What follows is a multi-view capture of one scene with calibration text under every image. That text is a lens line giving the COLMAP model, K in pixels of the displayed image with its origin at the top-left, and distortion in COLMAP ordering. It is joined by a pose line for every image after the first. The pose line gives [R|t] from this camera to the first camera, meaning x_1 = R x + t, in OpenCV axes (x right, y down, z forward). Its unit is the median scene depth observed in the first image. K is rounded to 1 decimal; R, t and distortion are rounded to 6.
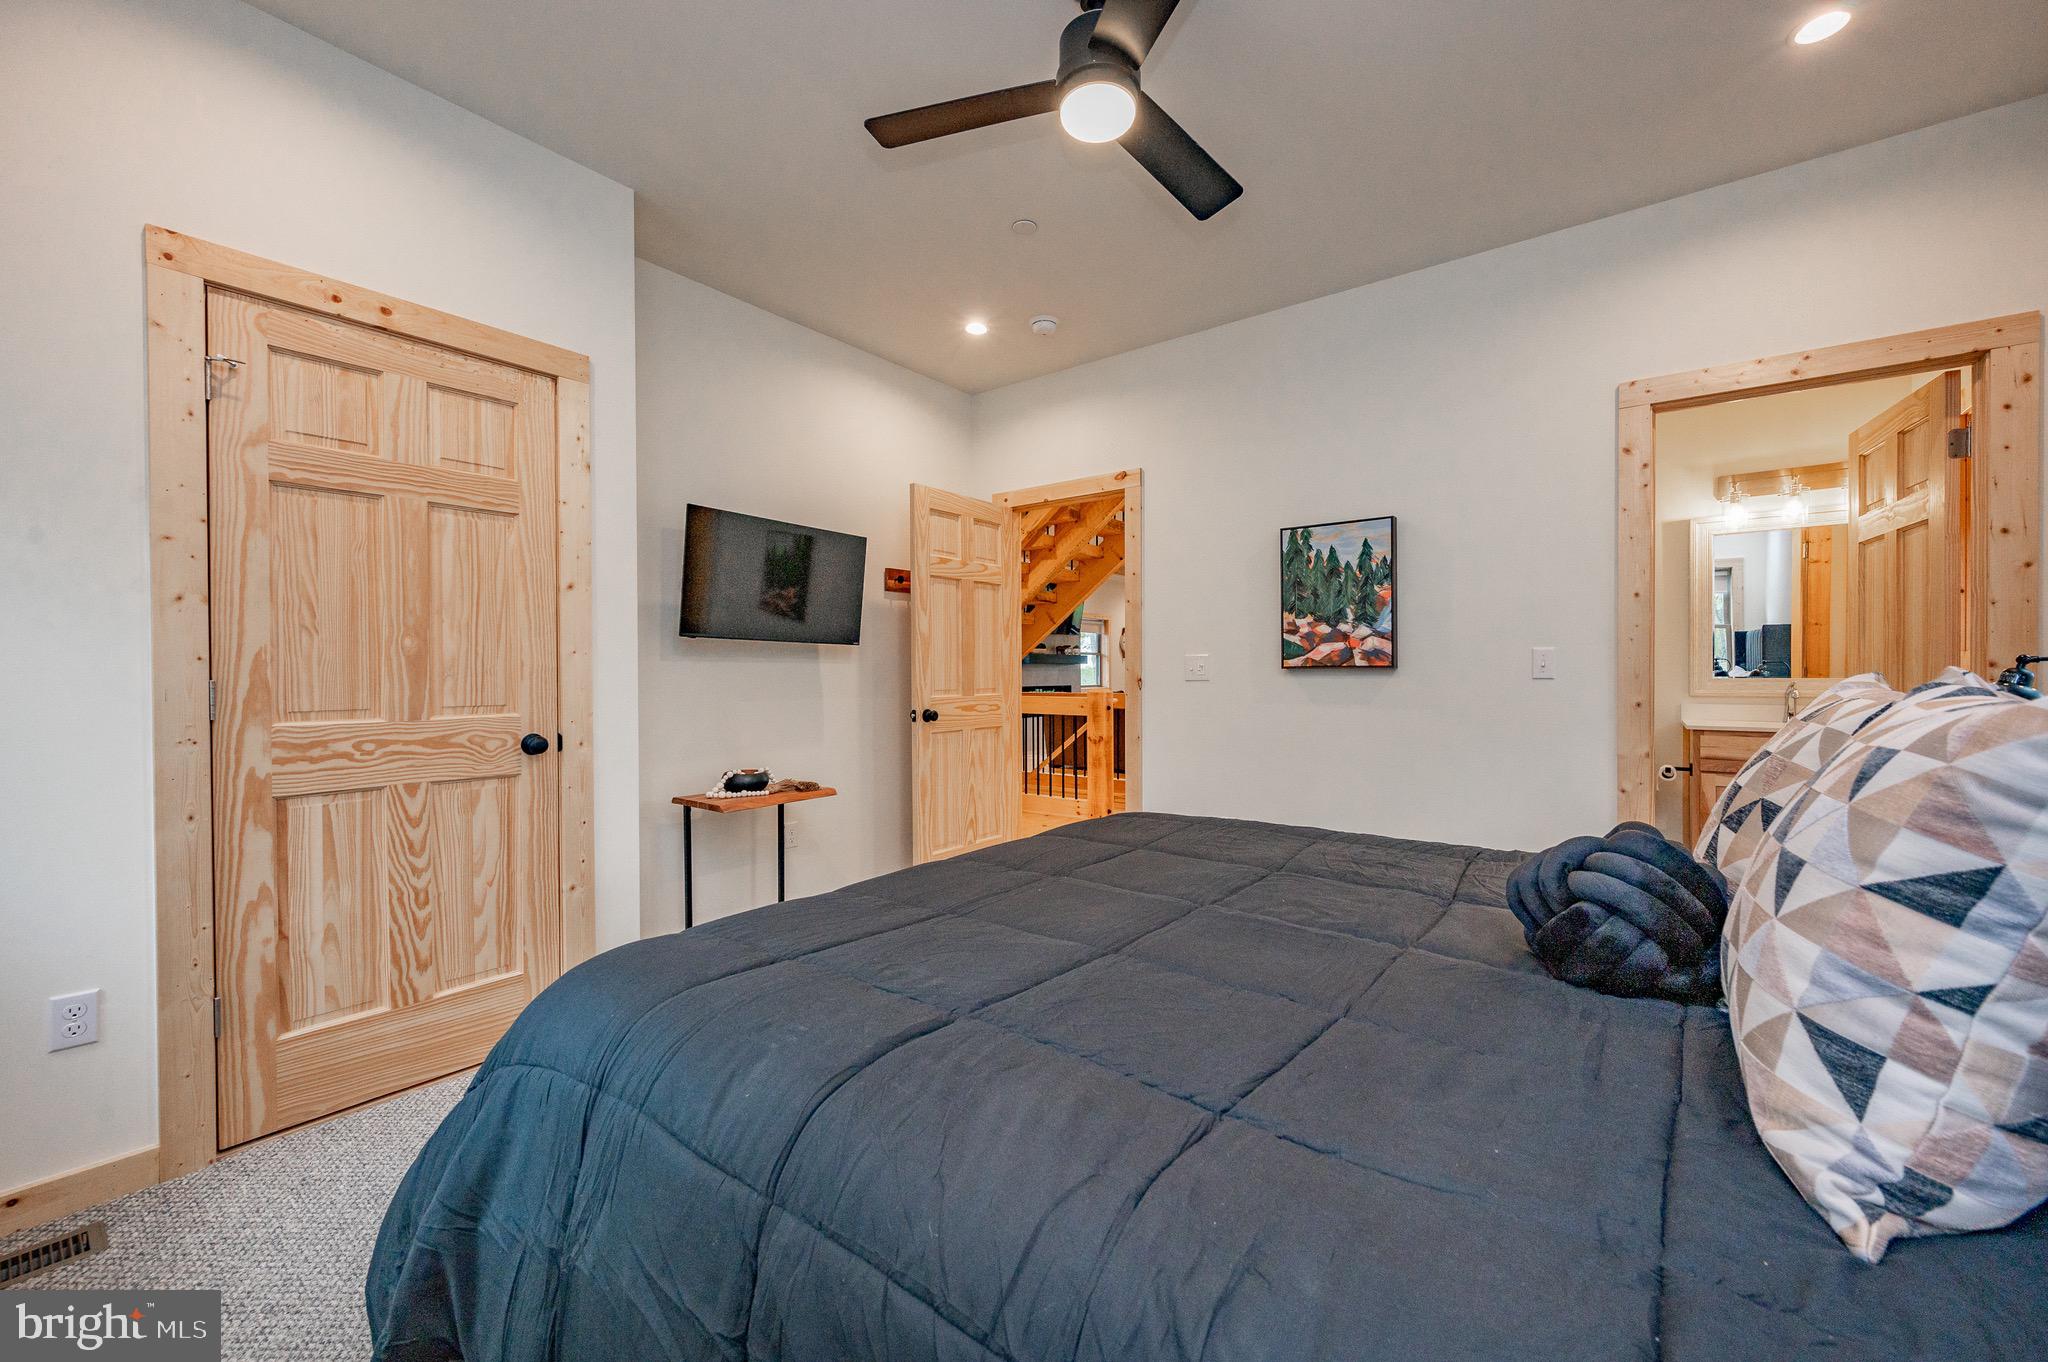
lens RADIAL K [[816.9, 0, 1066.6], [0, 816.9, 673.0], [0, 0, 1]] dist [-0.001585, -0.000598]
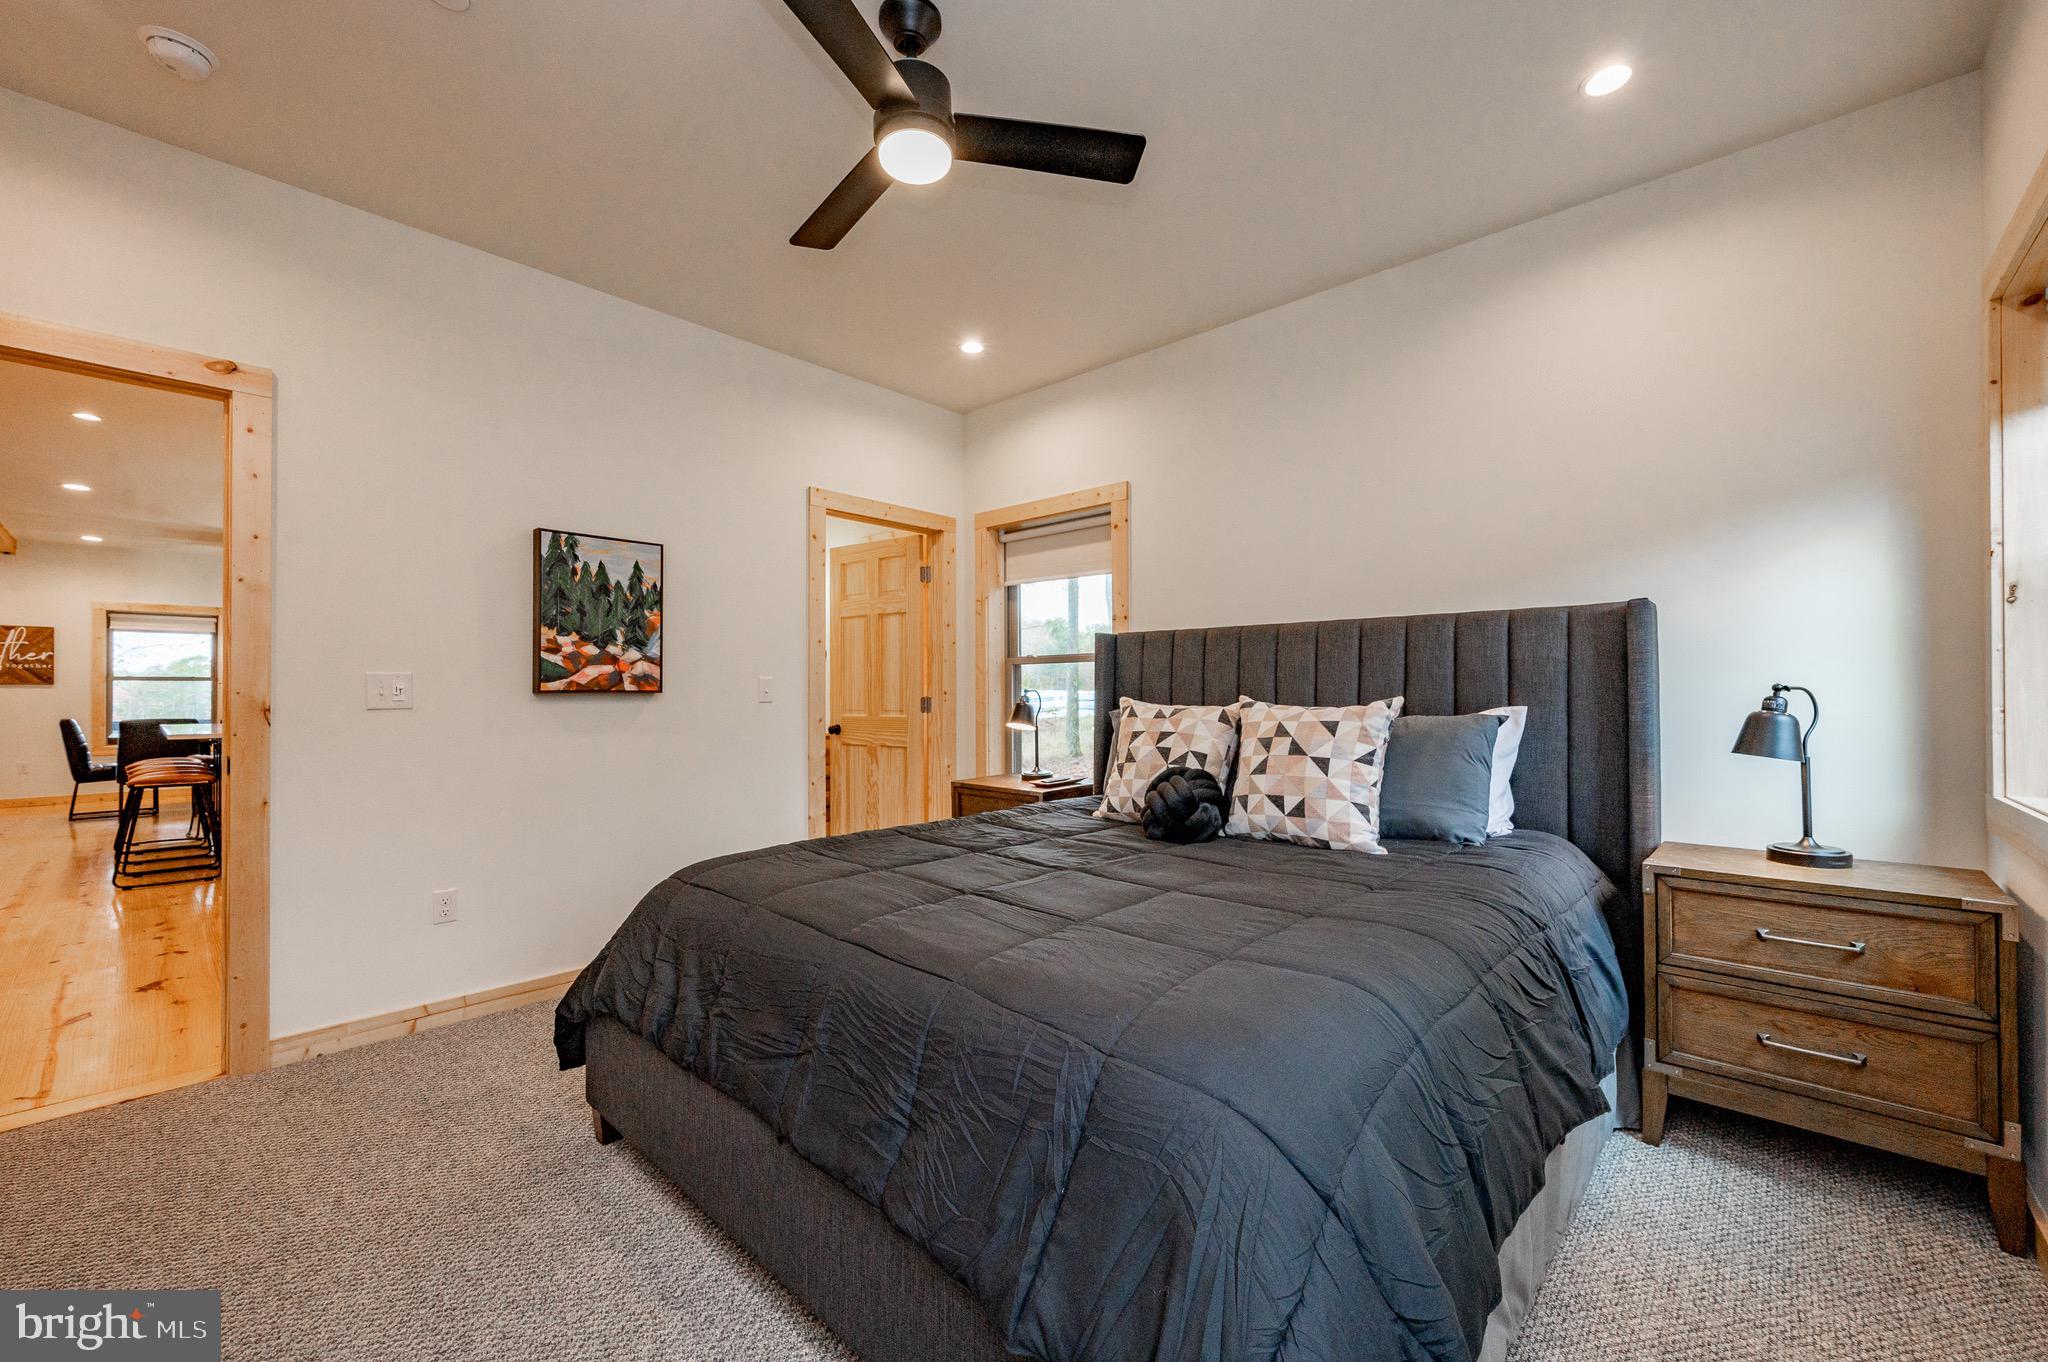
lens RADIAL K [[816.9, 0, 1015.7], [0, 816.9, 688.6], [0, 0, 1]] dist [-0.001585, -0.000598]
pose [[0.109249, 0.010498, 0.993959, -0.547216], [0.000421, 0.999944, -0.010608, -0.000546], [-0.994014, 0.001577, 0.109239, 0.431461]]
